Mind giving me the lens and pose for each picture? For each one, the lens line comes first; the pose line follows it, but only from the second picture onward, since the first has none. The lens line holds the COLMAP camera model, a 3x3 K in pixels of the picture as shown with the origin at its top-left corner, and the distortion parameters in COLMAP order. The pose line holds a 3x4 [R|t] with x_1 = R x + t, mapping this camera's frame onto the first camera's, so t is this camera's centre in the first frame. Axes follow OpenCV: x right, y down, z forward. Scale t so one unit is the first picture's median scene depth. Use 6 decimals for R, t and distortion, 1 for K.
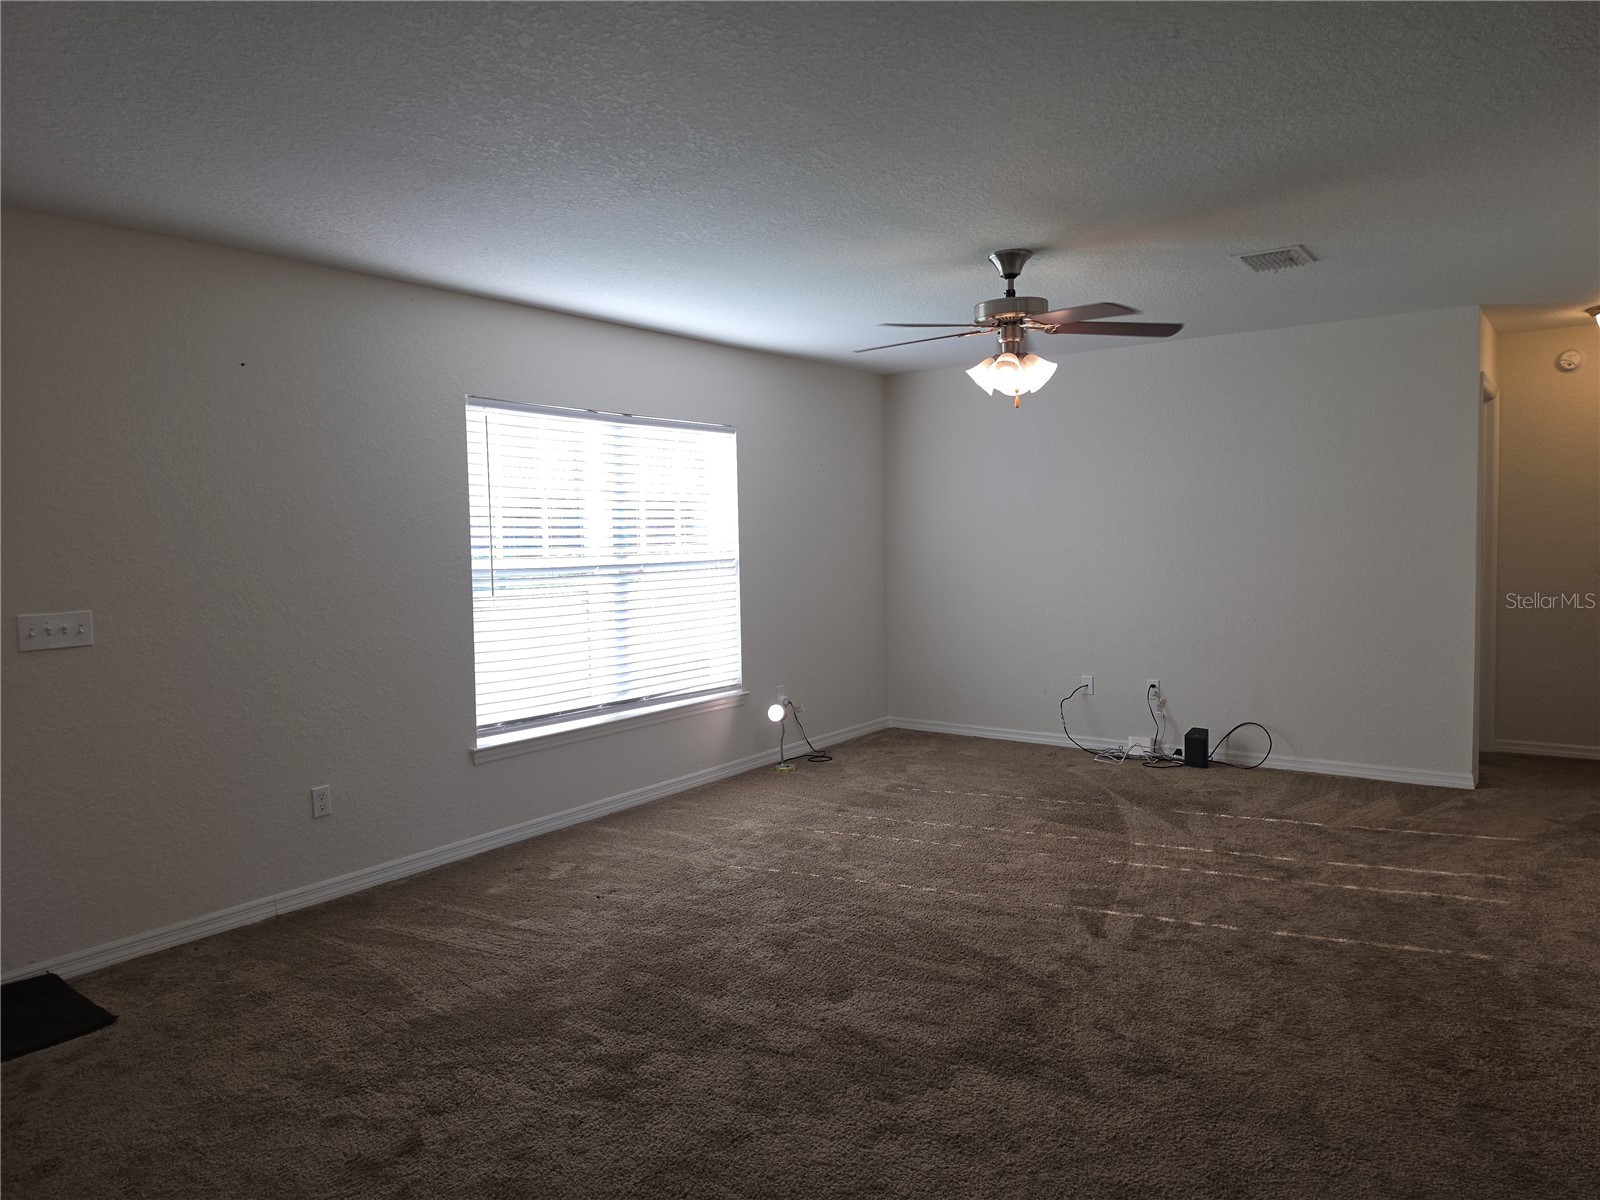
lens RADIAL K [[1096.4, 0, 787.5], [0, 1096.4, 565.4], [0, 0, 1]] dist [0.056899, -0.066821]
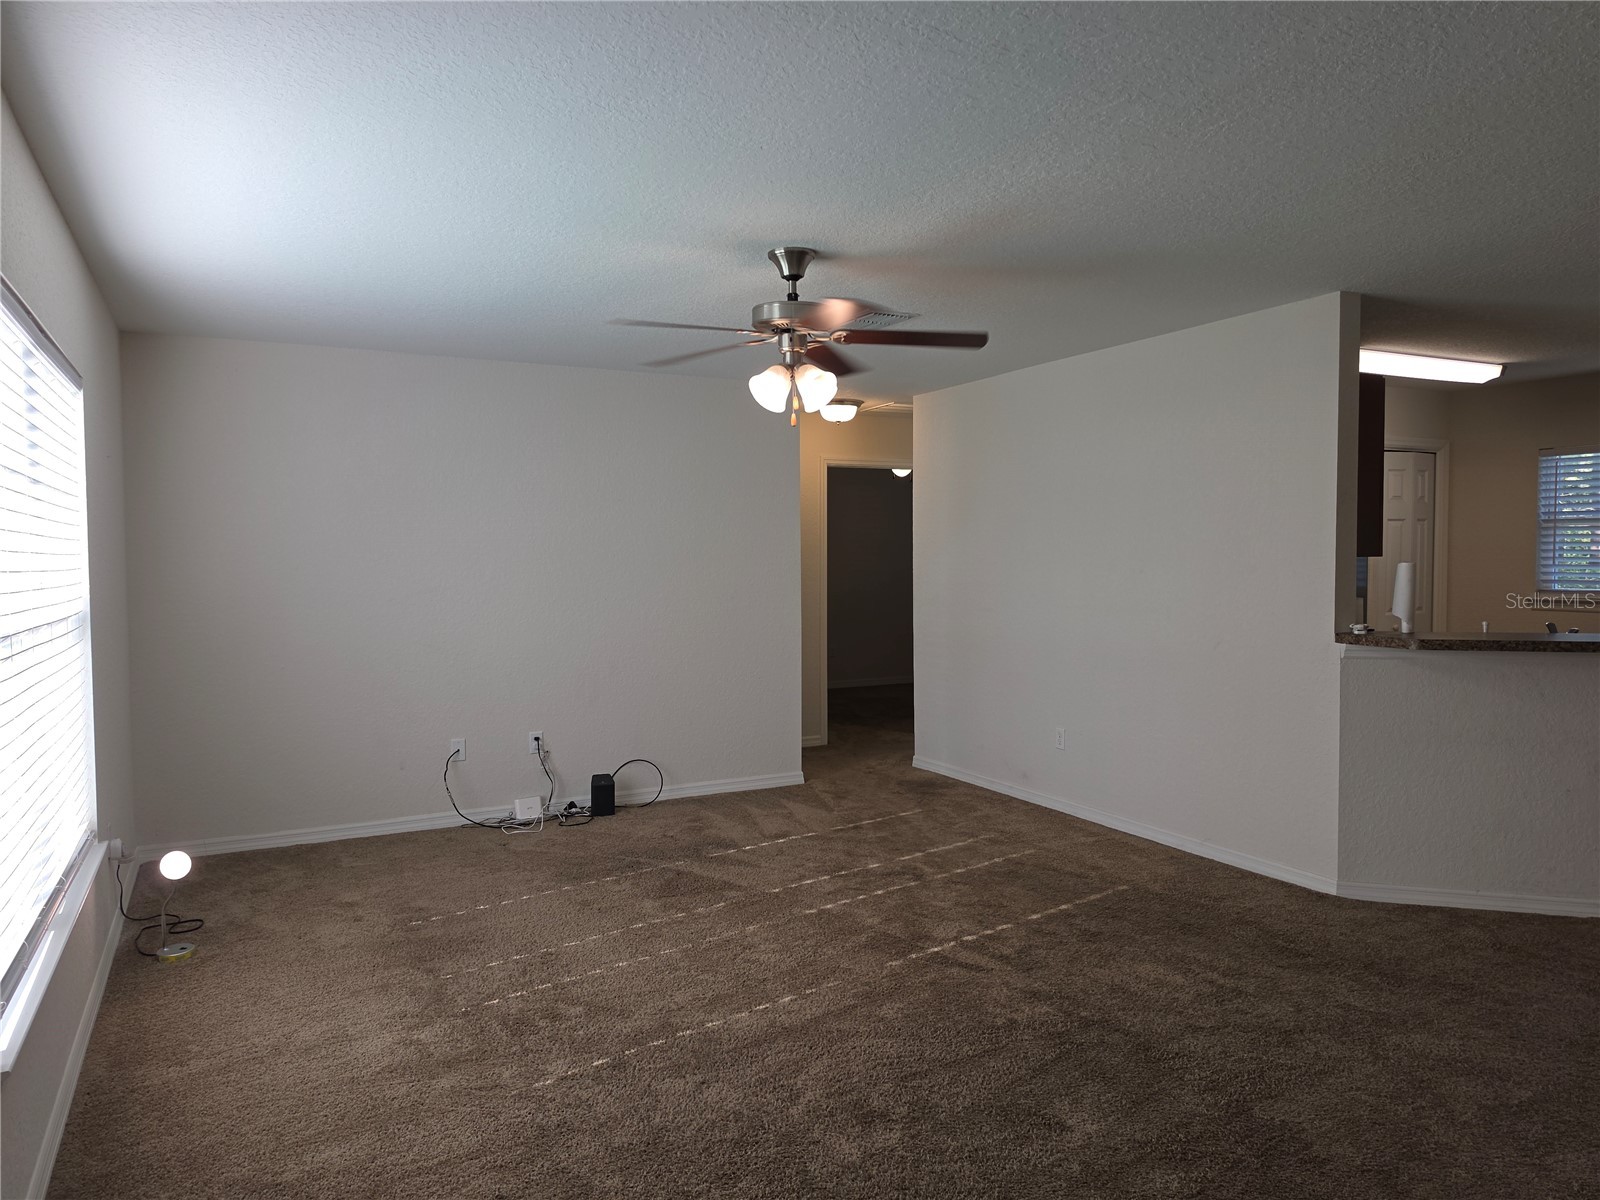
lens RADIAL K [[1096.4, 0, 809.9], [0, 1096.4, 600.7], [0, 0, 1]] dist [0.056899, -0.066821]
pose [[0.443051, -0.020103, 0.896271, -0.563049], [0.025822, 0.999620, 0.009656, -0.011228], [-0.896124, 0.018865, 0.443402, 0.575875]]
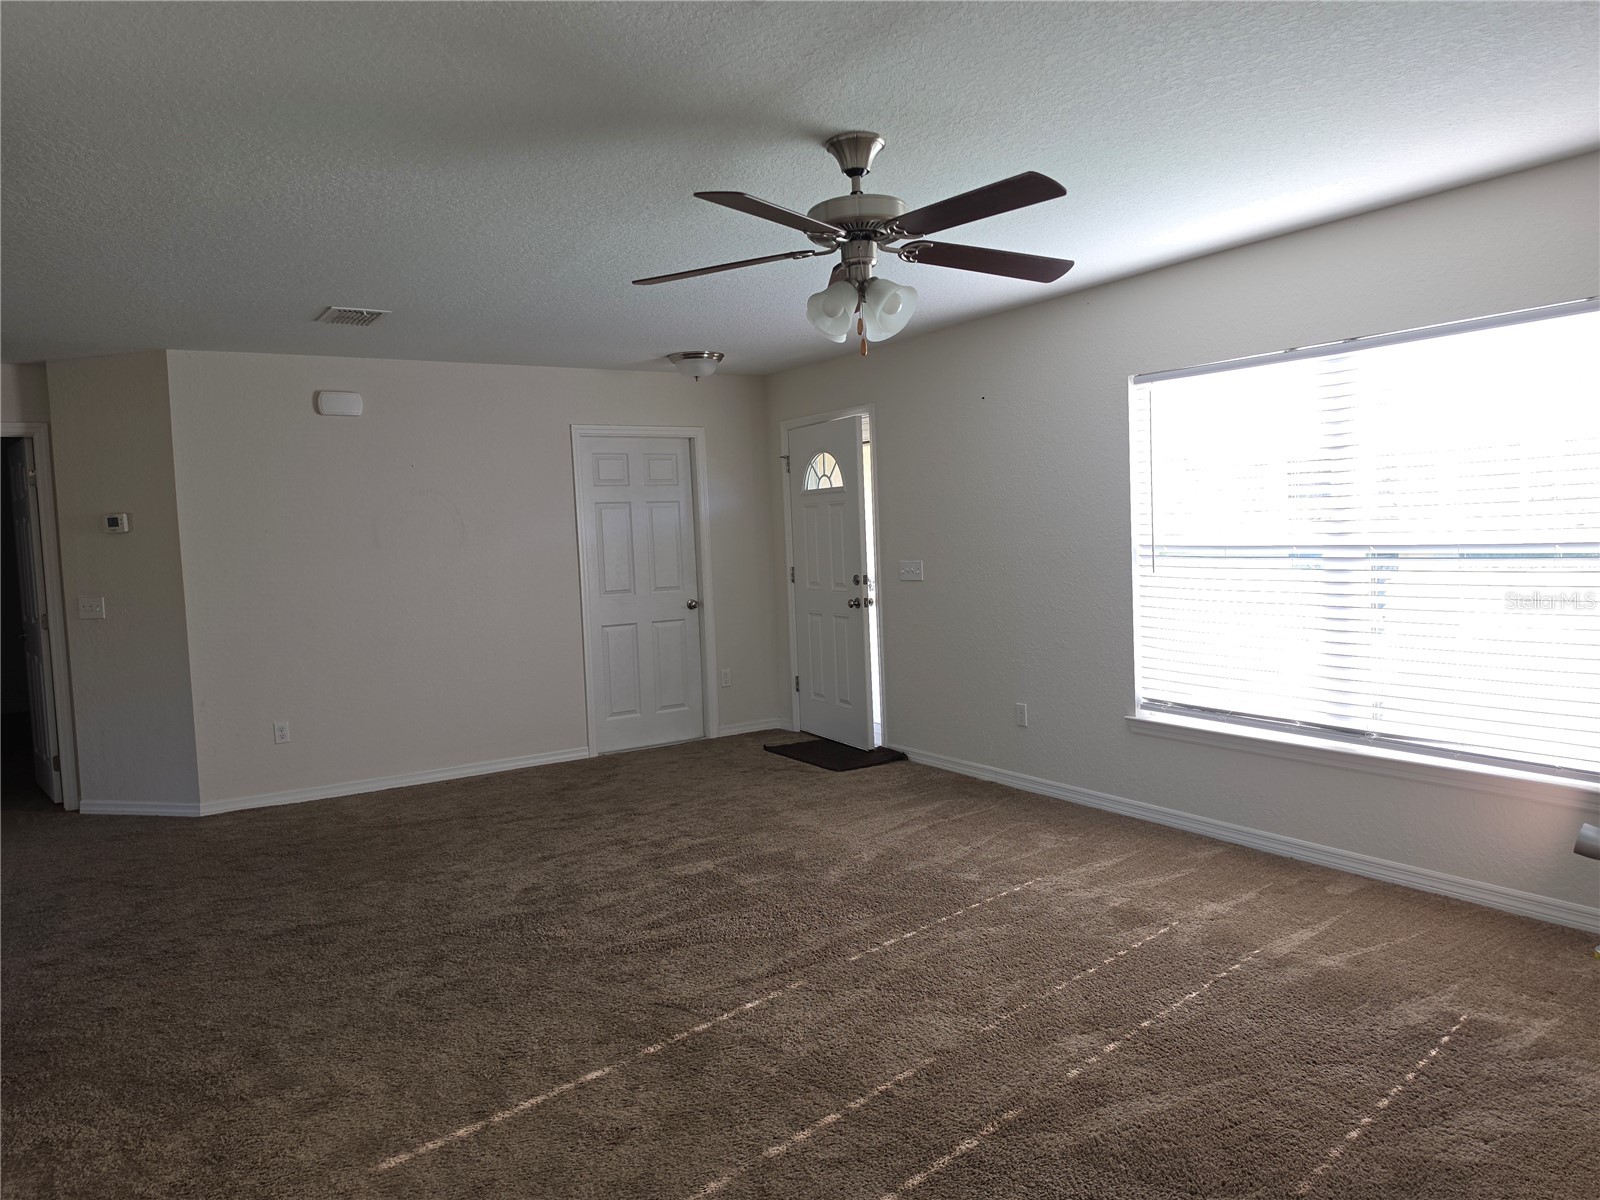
lens RADIAL K [[1096.4, 0, 805.3], [0, 1096.4, 595.6], [0, 0, 1]] dist [0.056899, -0.066821]
pose [[-0.352816, 0.090381, -0.931318, 0.862648], [0.016734, 0.995774, 0.090297, -0.052243], [0.935543, 0.016273, -0.352837, 1.182993]]
